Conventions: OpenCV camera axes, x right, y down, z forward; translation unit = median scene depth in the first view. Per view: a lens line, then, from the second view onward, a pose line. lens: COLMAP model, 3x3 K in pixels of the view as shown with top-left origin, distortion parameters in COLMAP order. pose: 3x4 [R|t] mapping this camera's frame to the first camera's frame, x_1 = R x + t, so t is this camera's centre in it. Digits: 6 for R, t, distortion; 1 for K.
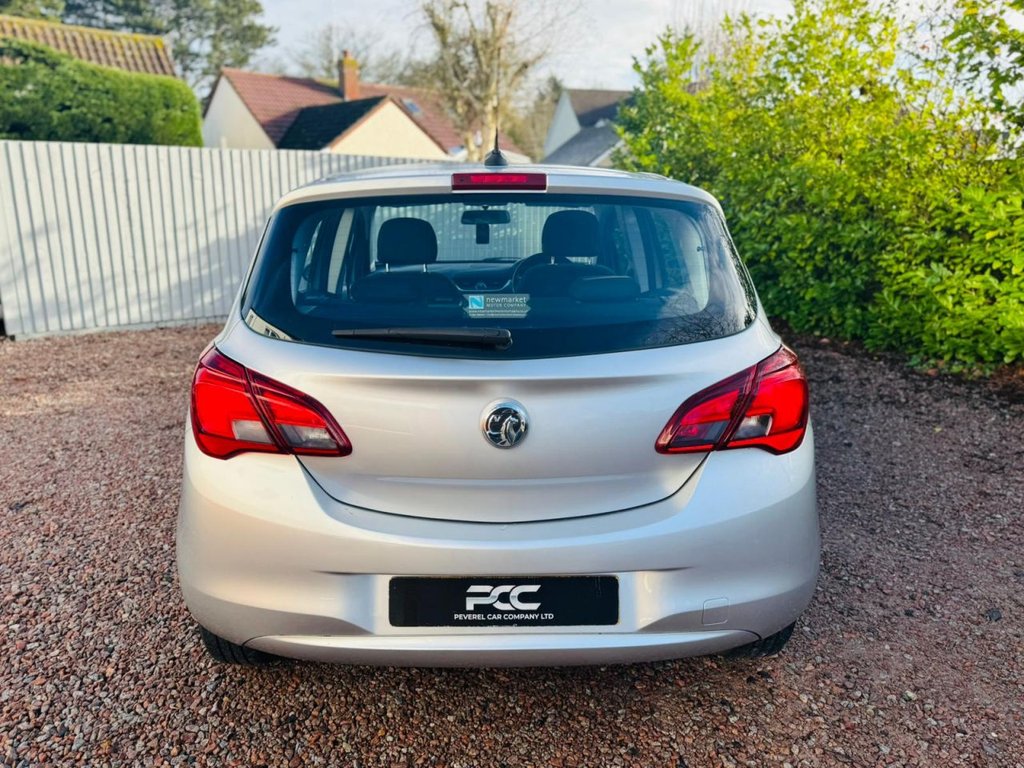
lens RADIAL K [[769.0, 0, 483.9], [0, 769.0, 382.6], [0, 0, 1]] dist [0.010546, -0.009577]
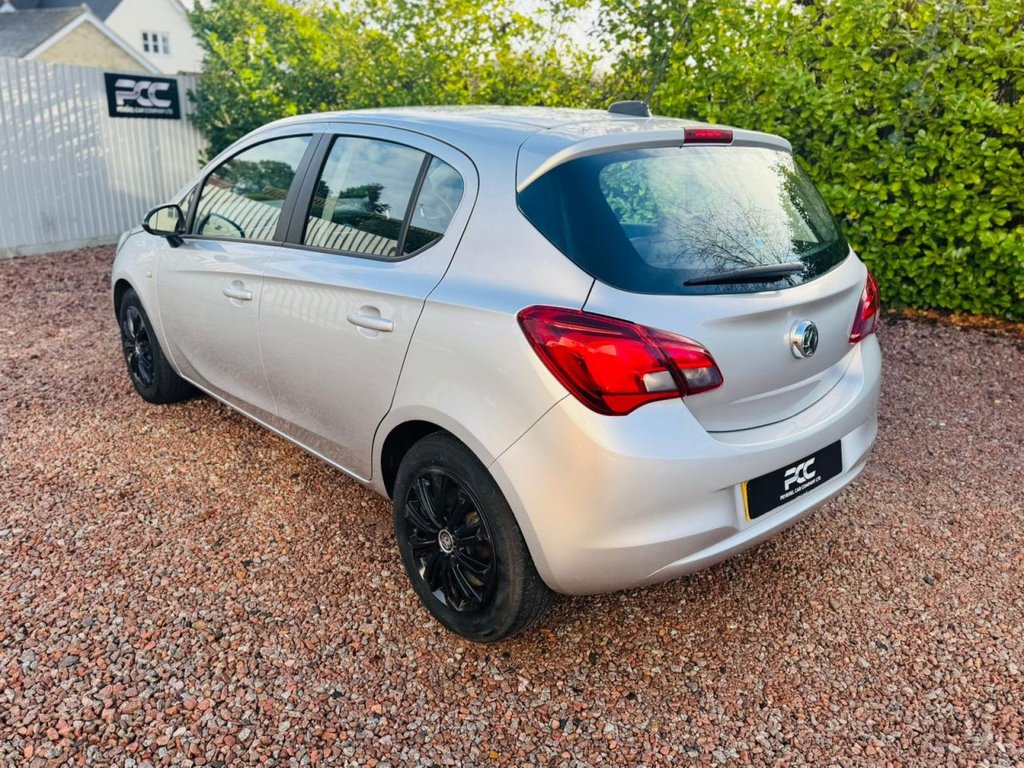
lens RADIAL K [[816.2, 0, 524.4], [0, 816.2, 380.9], [0, 0, 1]] dist [0.035669, -0.047318]
pose [[0.740287, -0.182261, 0.647114, -0.537752], [0.126236, 0.983114, 0.132485, -0.050873], [-0.660333, -0.016388, 0.750794, 0.129897]]
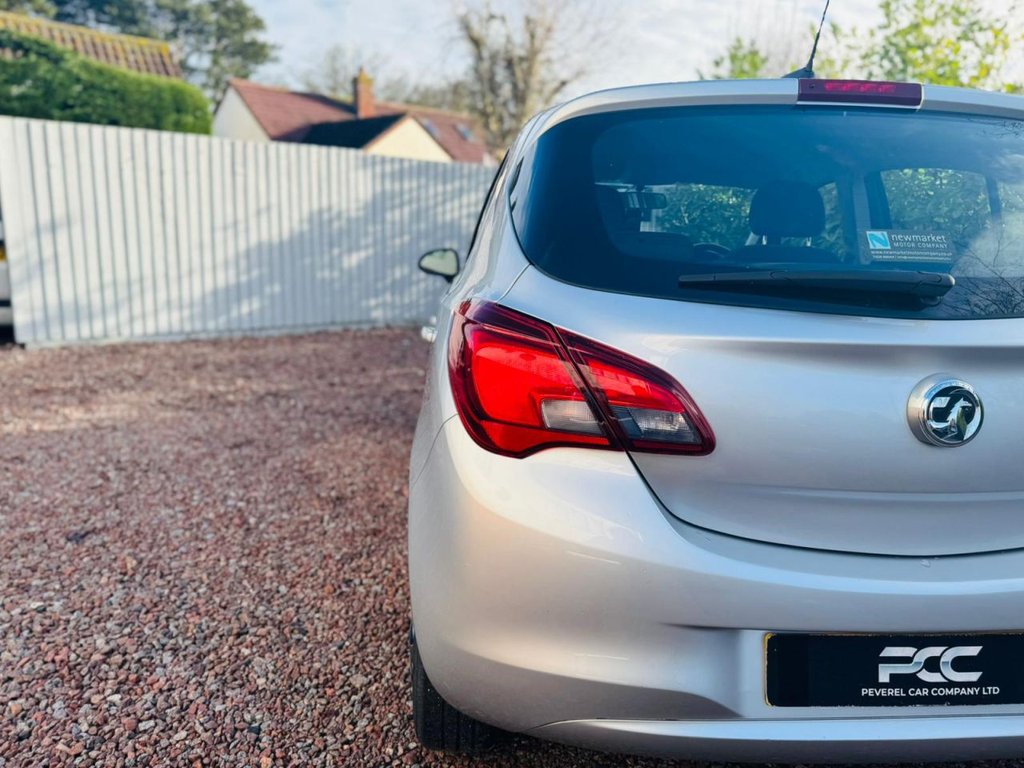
lens RADIAL K [[785.6, 0, 521.3], [0, 785.6, 387.2], [0, 0, 1]] dist [0.022125, -0.028044]
pose [[0.998040, 0.017106, 0.060193, -0.179141], [-0.014600, 0.999018, -0.041837, 0.030276], [-0.060849, 0.040877, 0.997310, 0.140202]]
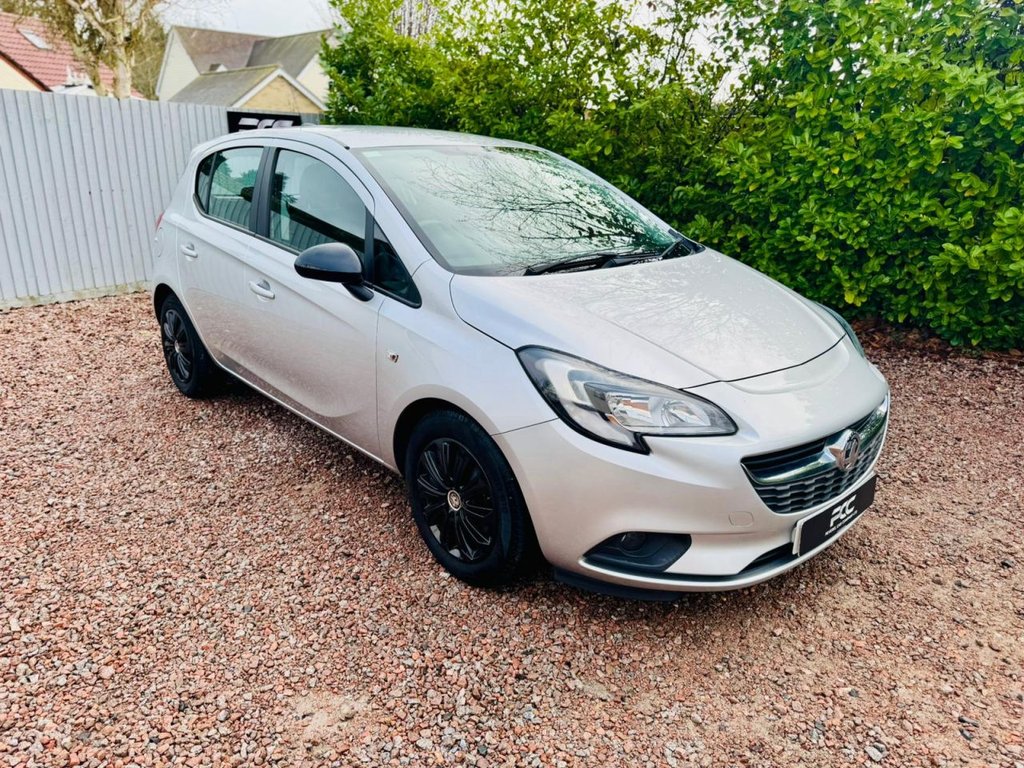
lens RADIAL K [[740.8, 0, 518.0], [0, 740.8, 386.3], [0, 0, 1]] dist [0.007548, -0.010539]
pose [[0.861198, -0.154354, 0.484264, -0.246876], [0.118870, 0.987515, 0.103365, -0.079655], [-0.494173, -0.031454, 0.868794, 0.324687]]
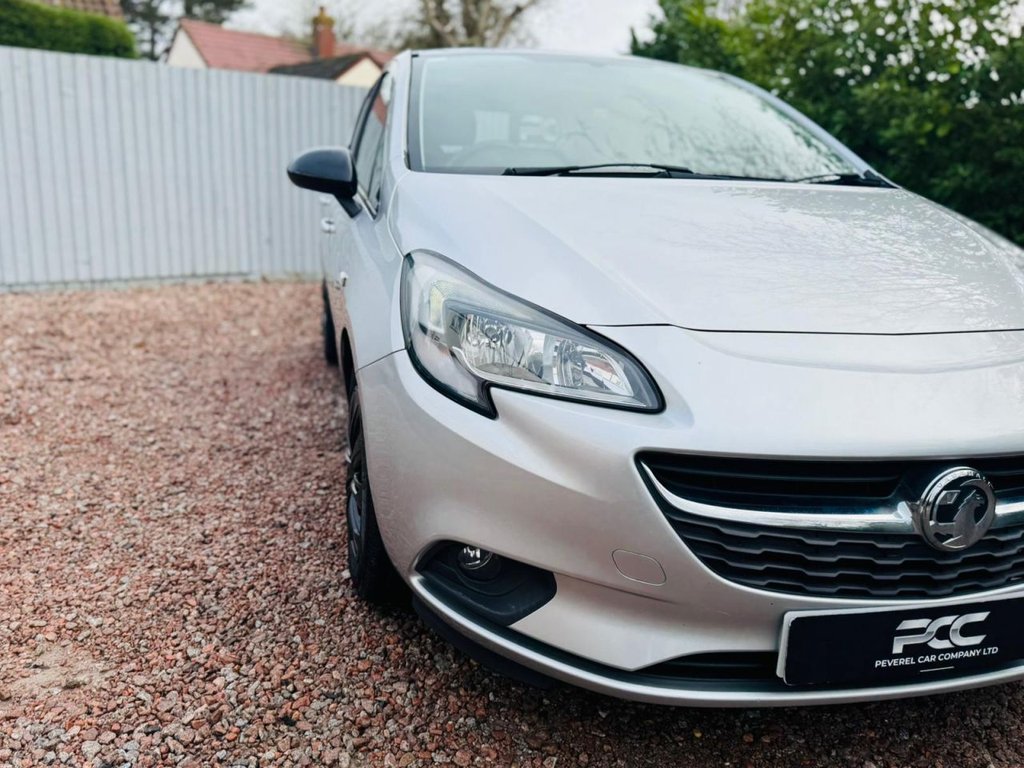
lens RADIAL K [[813.9, 0, 482.8], [0, 813.9, 385.0], [0, 0, 1]] dist [-0.001031, -0.008402]
pose [[0.999689, 0.024750, 0.002962, 0.068789], [-0.024738, 0.999686, -0.004096, 0.019329], [-0.003062, 0.004022, 0.999987, 0.387415]]
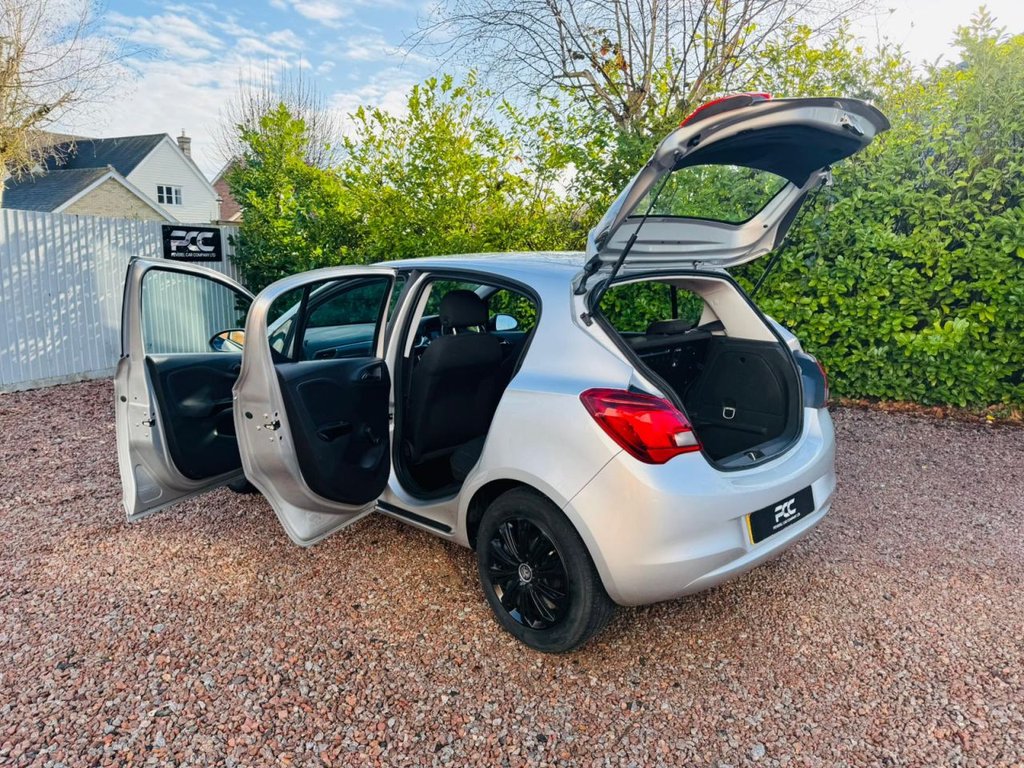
lens RADIAL K [[755.4, 0, 529.0], [0, 755.4, 364.7], [0, 0, 1]] dist [0.033774, -0.043347]
pose [[0.702487, -0.101474, 0.704425, -0.707750], [0.159408, 0.987070, -0.016779, -0.047929], [-0.693615, 0.124078, 0.709580, 0.071229]]
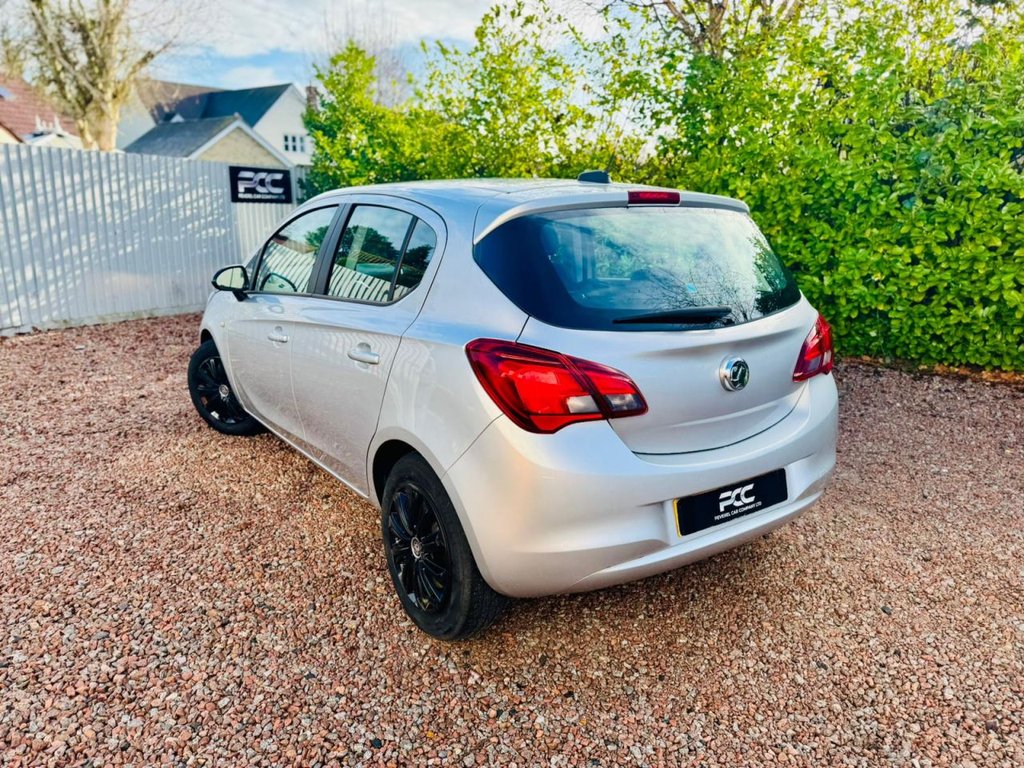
lens RADIAL K [[752.2, 0, 523.5], [0, 752.2, 376.0], [0, 0, 1]] dist [0.026756, -0.032340]
pose [[0.818341, -0.121807, 0.561676, -0.476330], [0.123310, 0.991736, 0.035413, -0.016489], [-0.561348, 0.040280, 0.826599, 0.035522]]
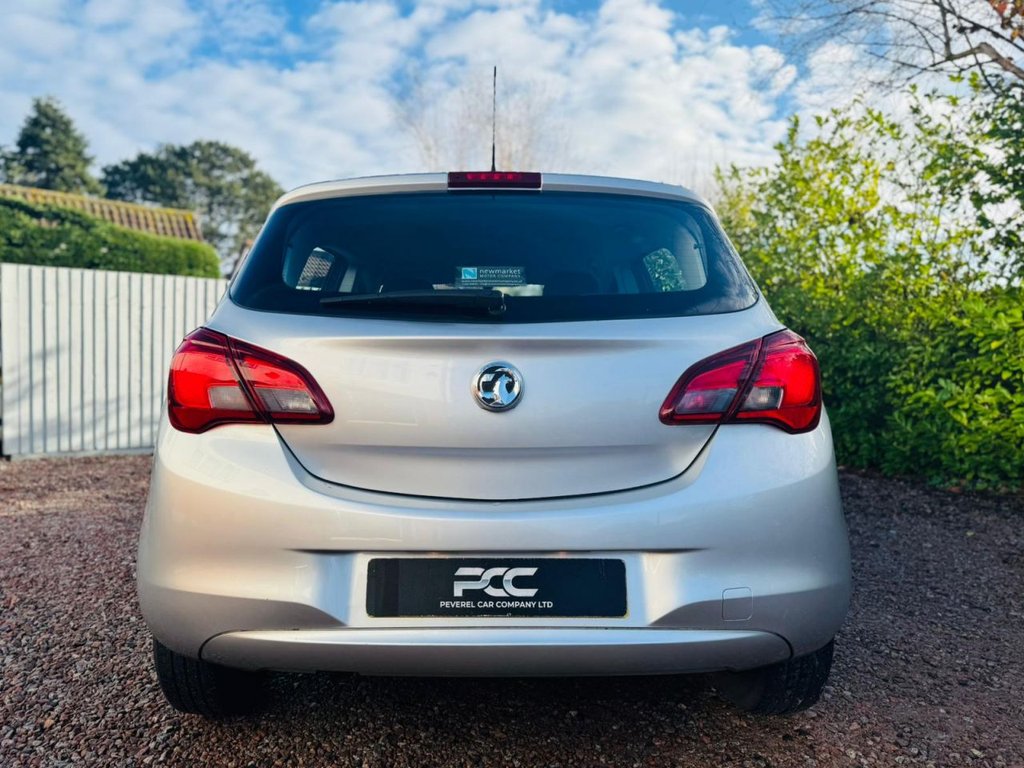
lens RADIAL K [[774.5, 0, 484.4], [0, 774.5, 373.2], [0, 0, 1]] dist [0.012355, -0.012162]
pose [[0.999928, 0.003814, -0.011406, 0.009825], [-0.006417, 0.971300, -0.237773, 0.118687], [0.010171, 0.237829, 0.971254, 0.034416]]
